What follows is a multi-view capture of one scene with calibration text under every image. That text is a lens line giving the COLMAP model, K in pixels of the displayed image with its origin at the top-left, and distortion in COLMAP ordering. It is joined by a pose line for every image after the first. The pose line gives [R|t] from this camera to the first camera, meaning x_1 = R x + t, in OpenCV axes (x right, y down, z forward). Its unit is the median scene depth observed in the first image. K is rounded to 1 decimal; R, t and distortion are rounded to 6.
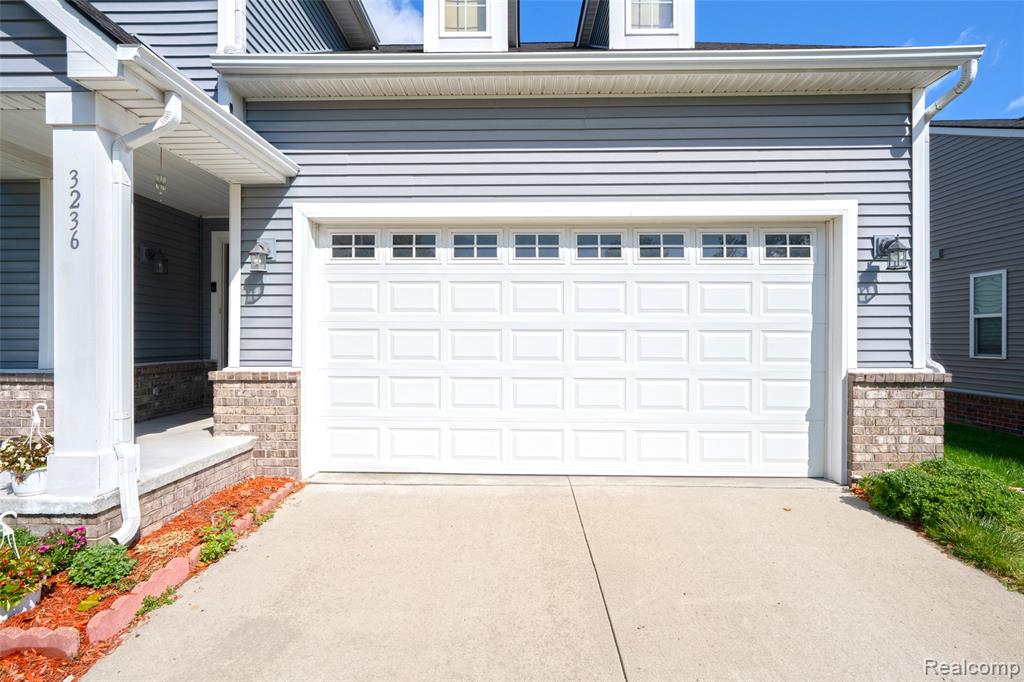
lens RADIAL K [[452.2, 0, 506.2], [0, 452.2, 338.6], [0, 0, 1]] dist [-0.007339, 0.004747]
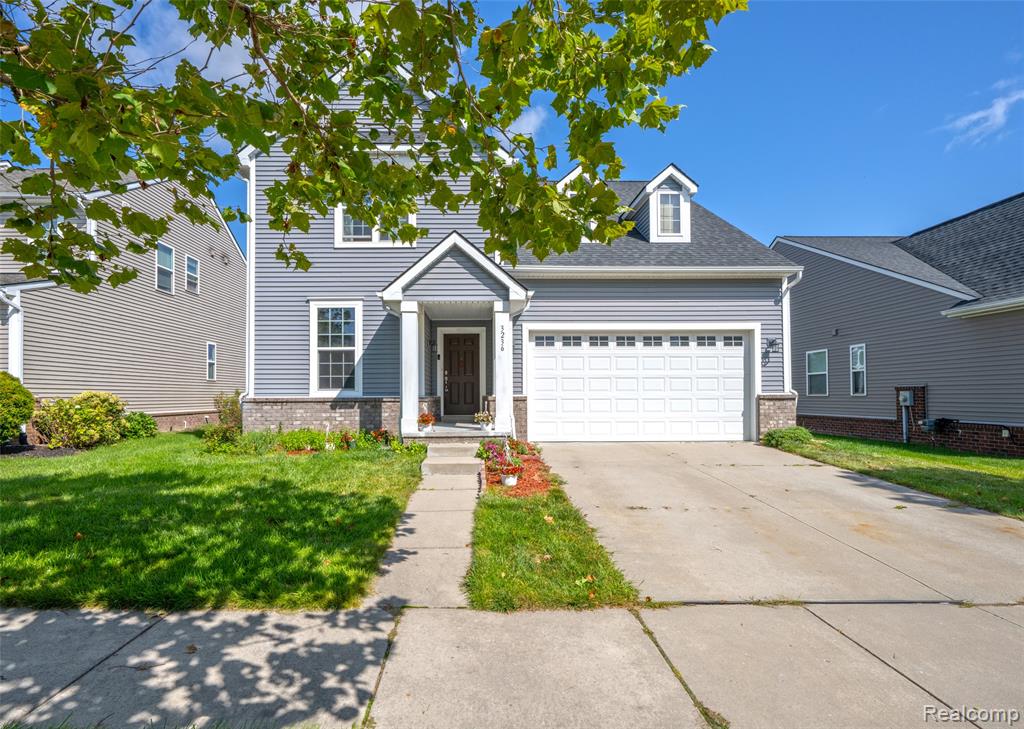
lens RADIAL K [[491.9, 0, 490.6], [0, 491.9, 388.3], [0, 0, 1]] dist [-0.001302, -0.000759]
pose [[0.999174, -0.006144, 0.040162, -0.745564], [0.006851, 0.999824, -0.017489, 0.075380], [-0.040047, 0.017749, 0.999040, -1.513936]]
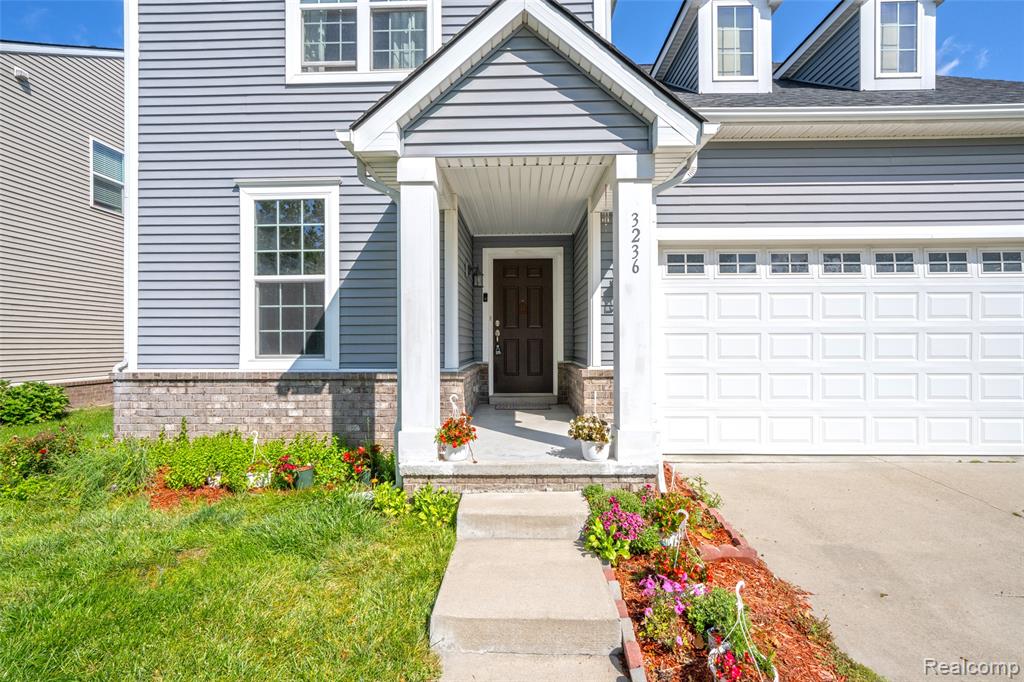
lens RADIAL K [[452.2, 0, 513.7], [0, 452.2, 342.6], [0, 0, 1]] dist [-0.007339, 0.004747]
pose [[0.999981, -0.005964, -0.001642, -0.831276], [0.005961, 0.999981, -0.001677, 0.002527], [0.001652, 0.001667, 0.999997, -0.199903]]
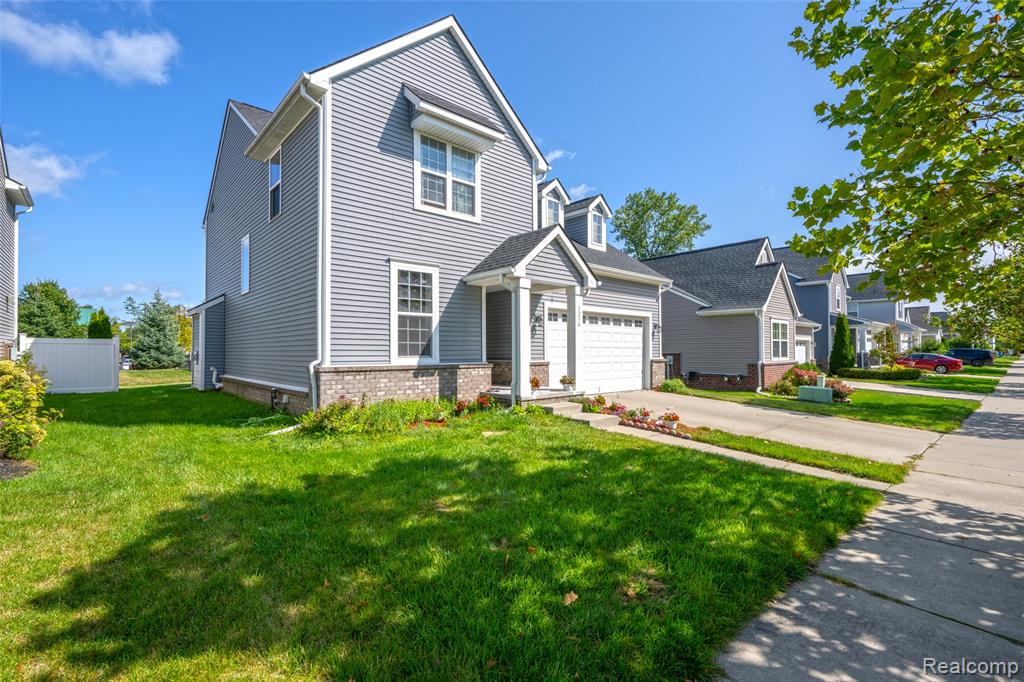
lens RADIAL K [[452.2, 0, 505.8], [0, 452.2, 344.7], [0, 0, 1]] dist [-0.007339, 0.004747]
pose [[0.737293, 0.008829, 0.675515, -2.571714], [0.003399, 0.999853, -0.016777, 0.013559], [-0.675564, 0.014665, 0.737155, -0.914501]]
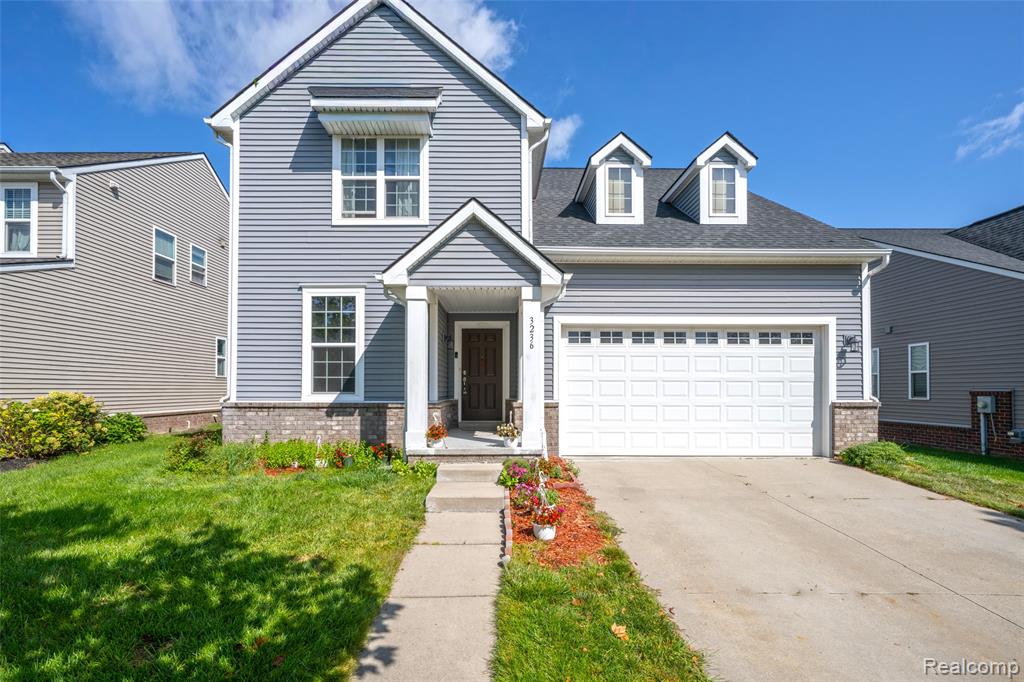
lens RADIAL K [[452.2, 0, 506.4], [0, 452.2, 384.7], [0, 0, 1]] dist [-0.007339, 0.004747]
pose [[0.999556, 0.000084, 0.029806, -0.742767], [0.000227, 0.999946, -0.010415, 0.017683], [-0.029806, 0.010417, 0.999501, -0.954447]]
